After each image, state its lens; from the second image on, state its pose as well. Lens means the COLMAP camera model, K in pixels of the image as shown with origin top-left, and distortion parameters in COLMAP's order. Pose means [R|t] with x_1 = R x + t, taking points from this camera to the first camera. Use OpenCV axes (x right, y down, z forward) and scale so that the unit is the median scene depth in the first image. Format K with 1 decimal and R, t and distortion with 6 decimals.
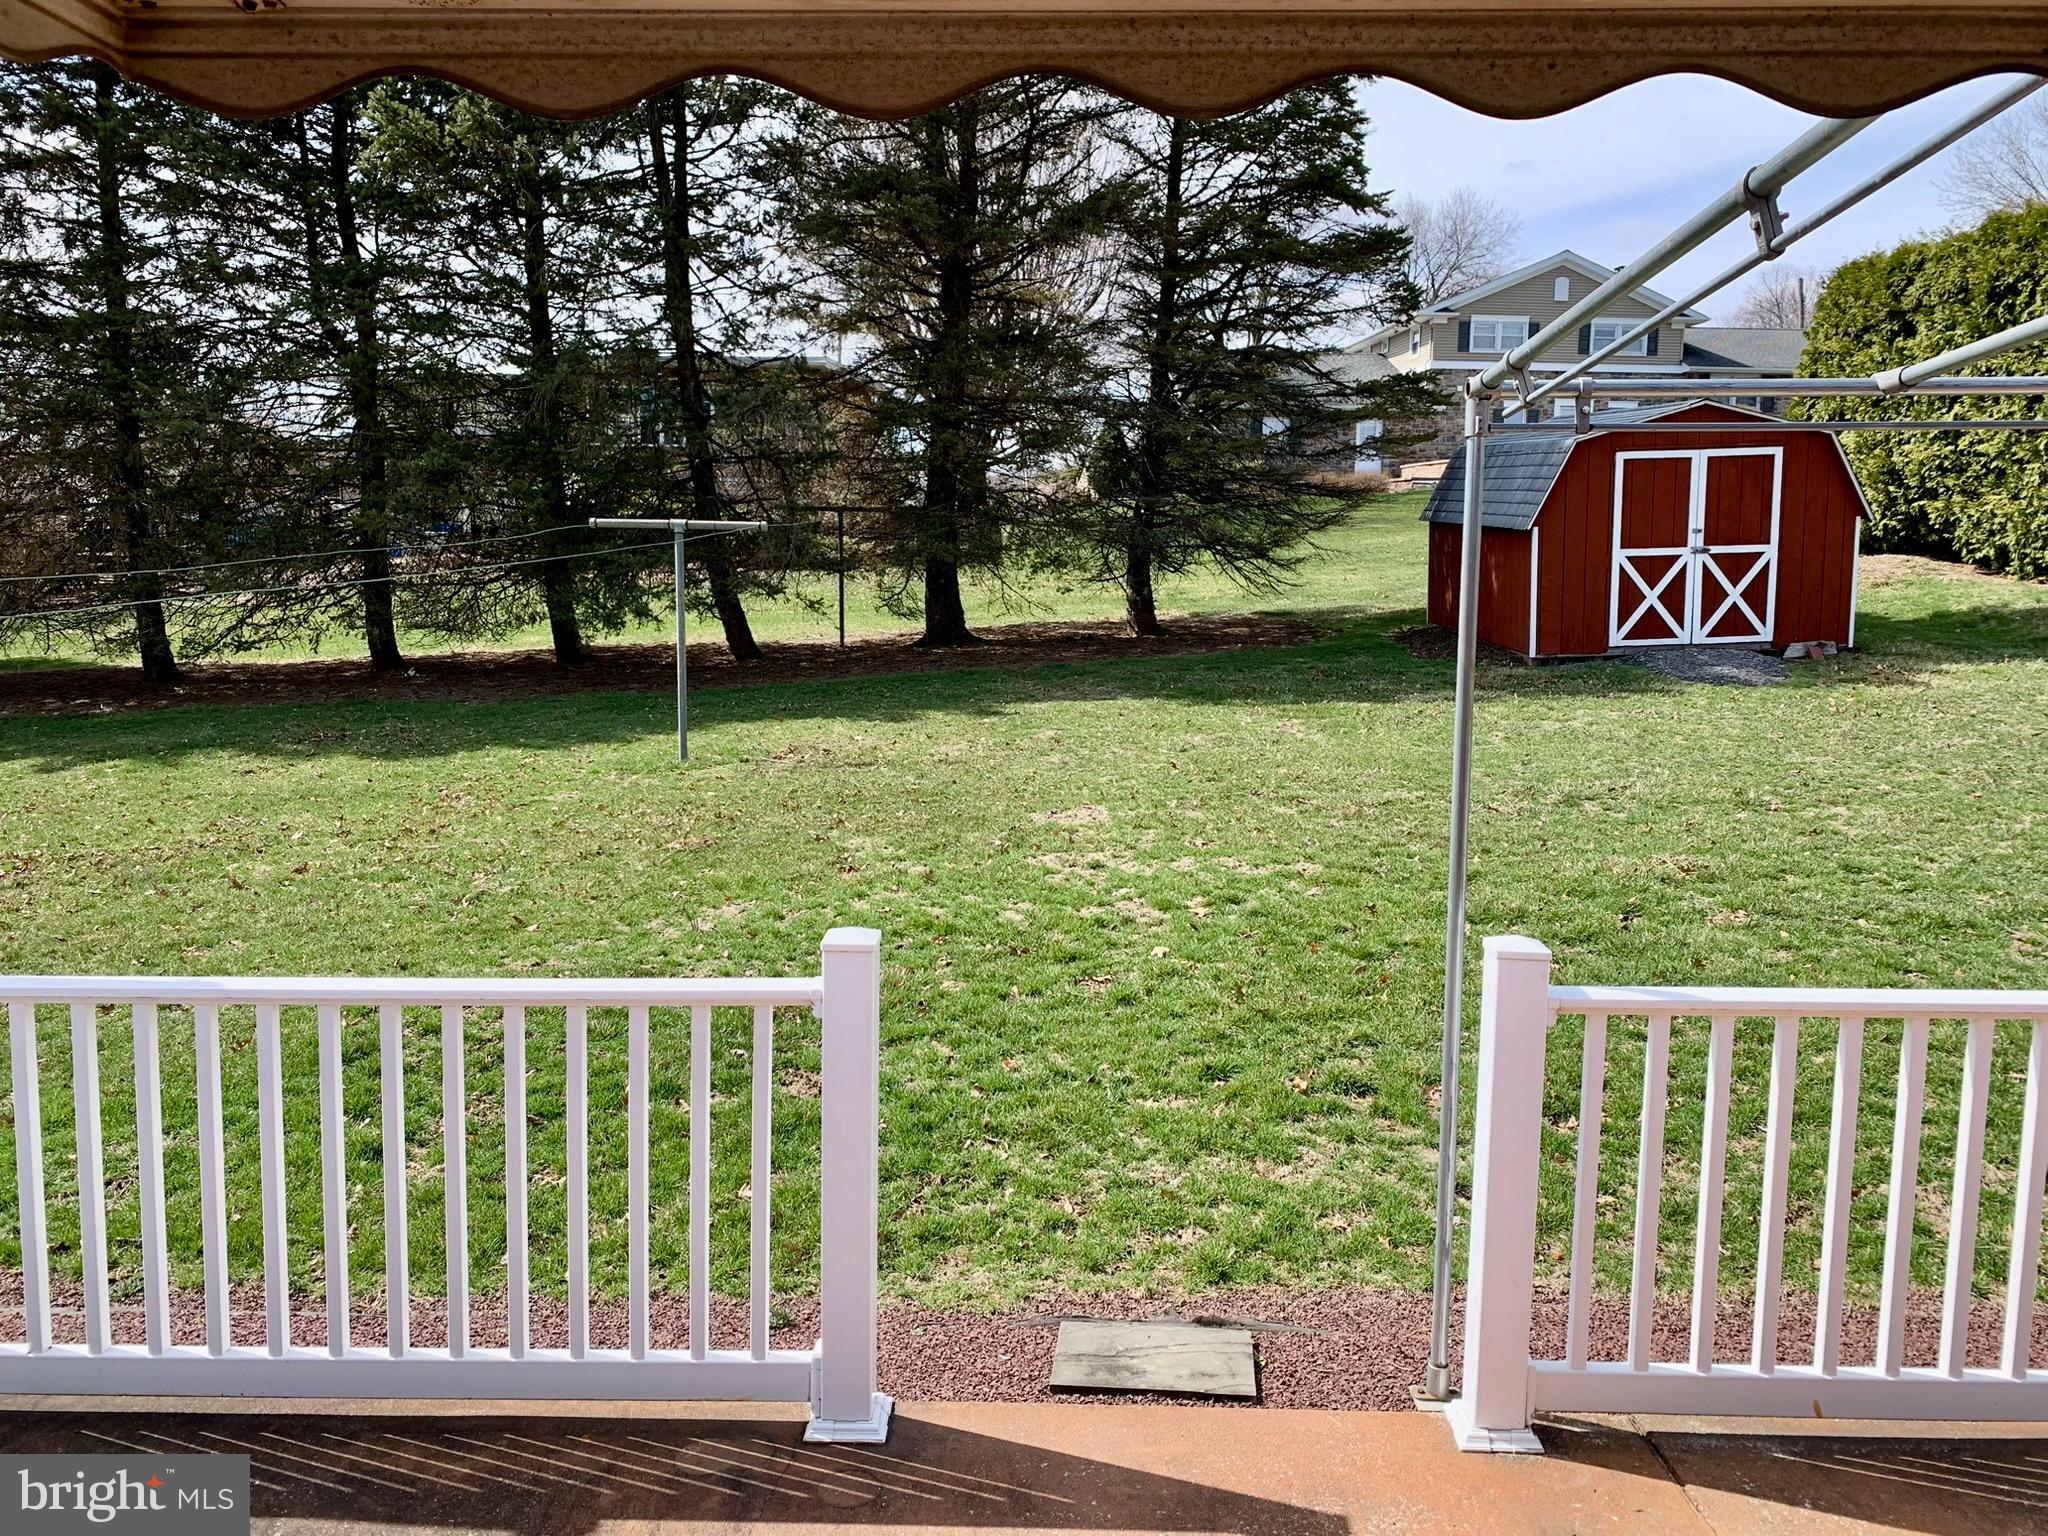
lens RADIAL K [[1581.4, 0, 1030.2], [0, 1581.4, 760.7], [0, 0, 1]] dist [0.048266, -0.012348]
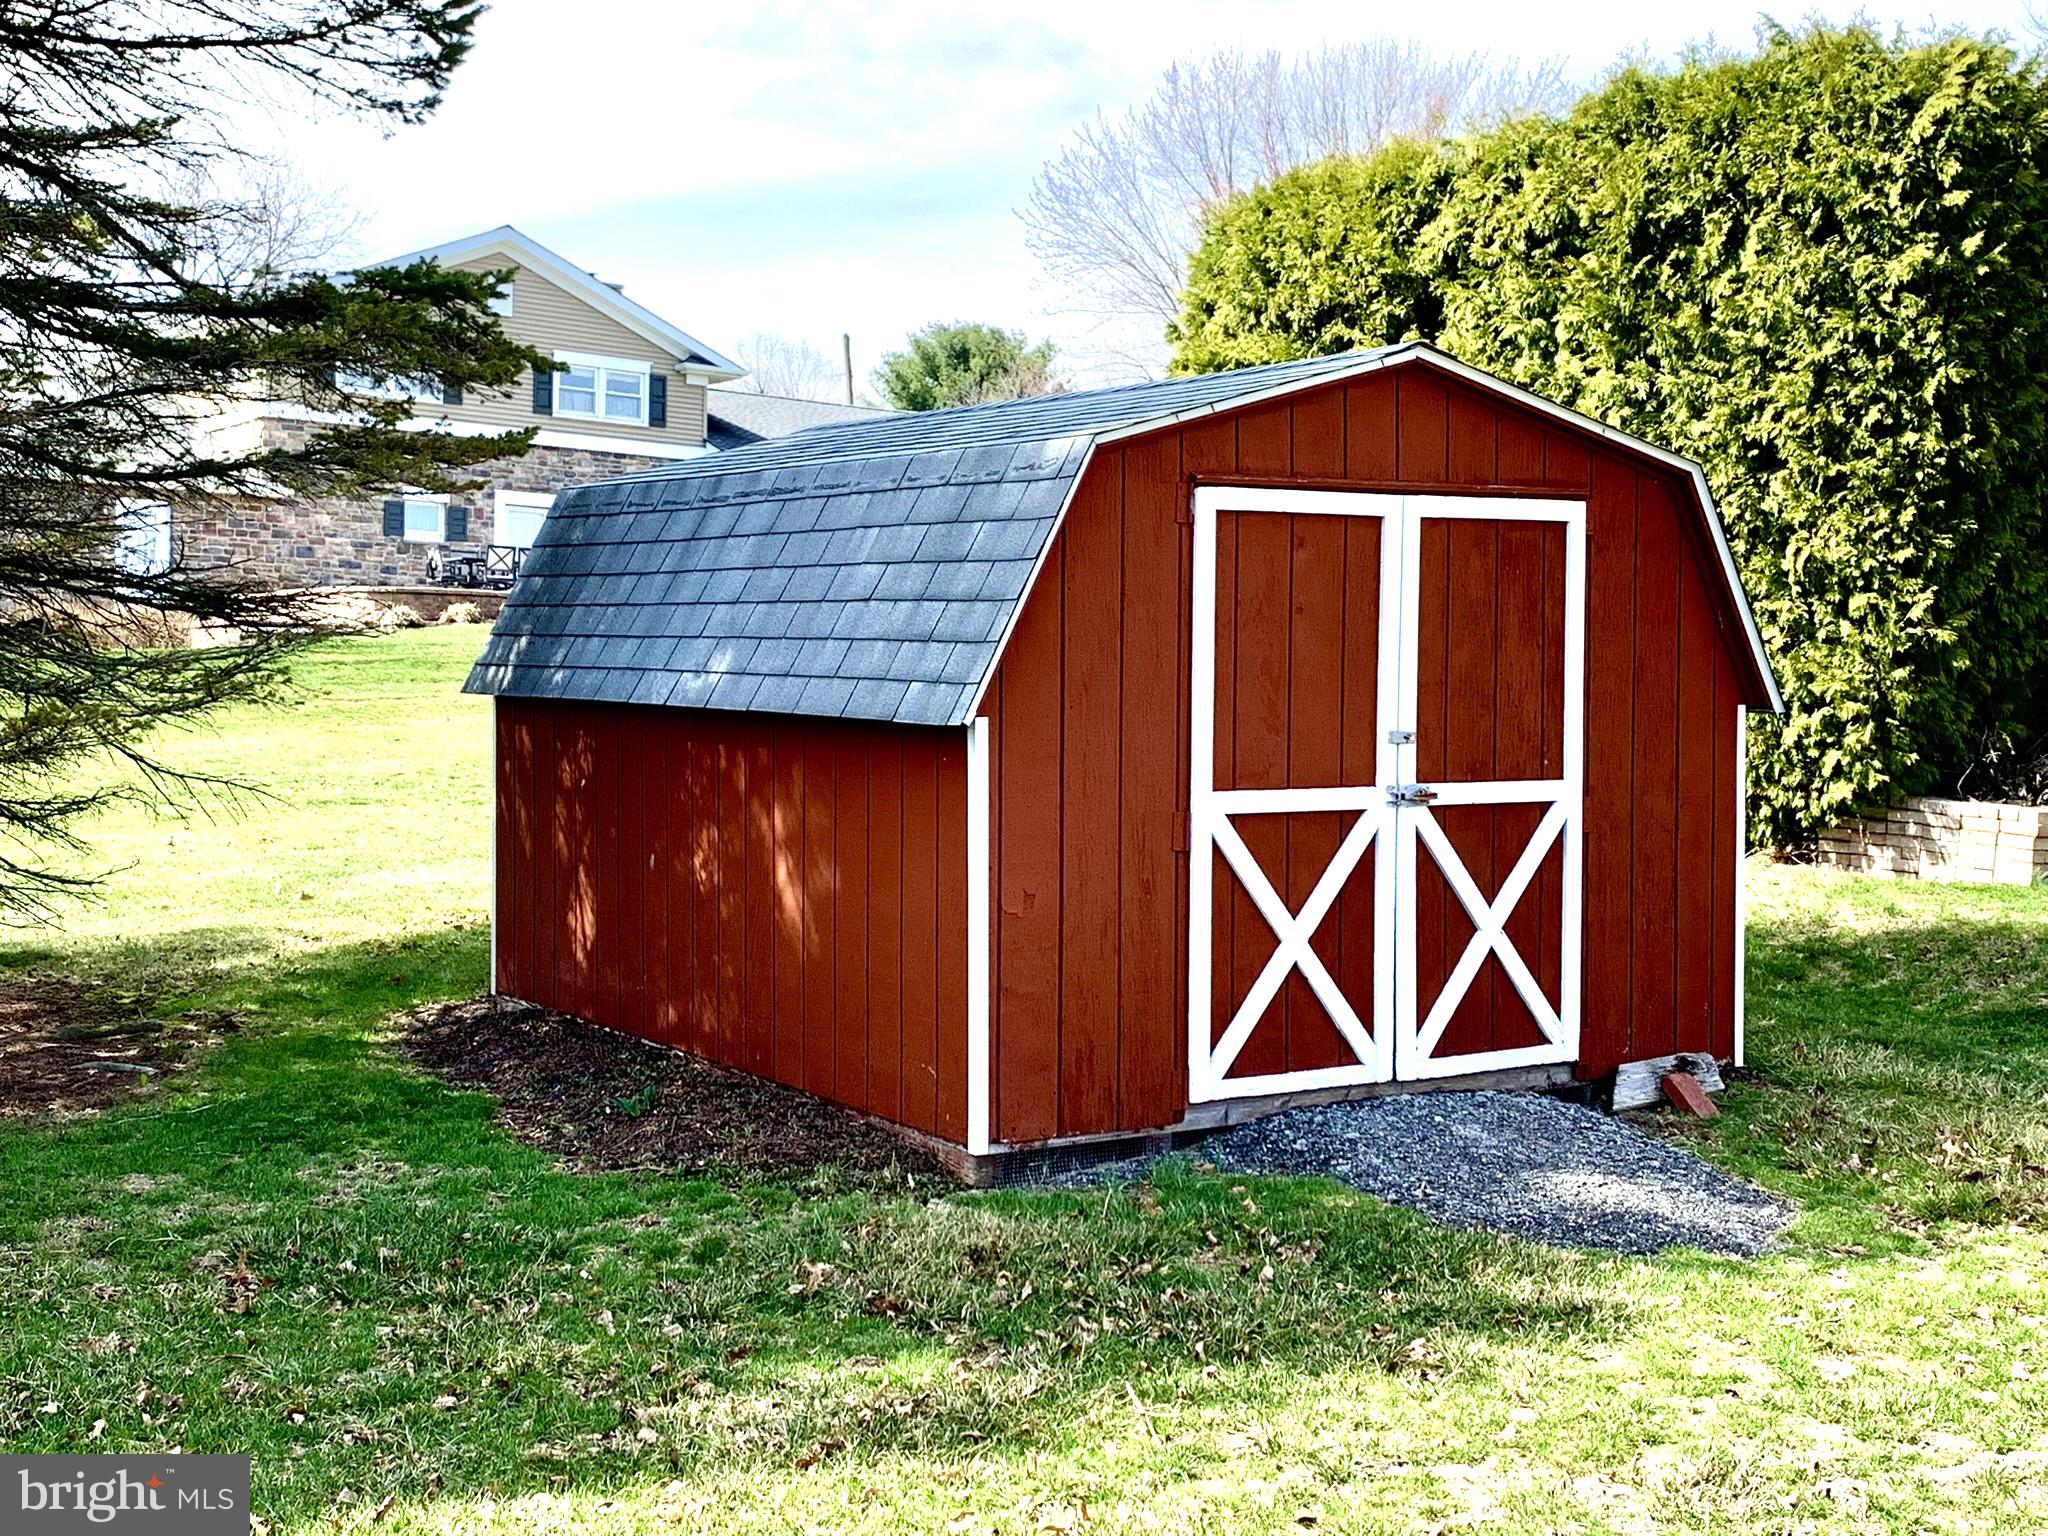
lens RADIAL K [[2559.3, 0, 1024.3], [0, 2559.3, 761.5], [0, 0, 1]] dist [0.083455, 0.000000]
pose [[0.851467, 0.006465, 0.524368, 0.073839], [0.061307, 0.991840, -0.111779, -0.083907], [-0.520812, 0.127324, 0.844123, 0.587991]]
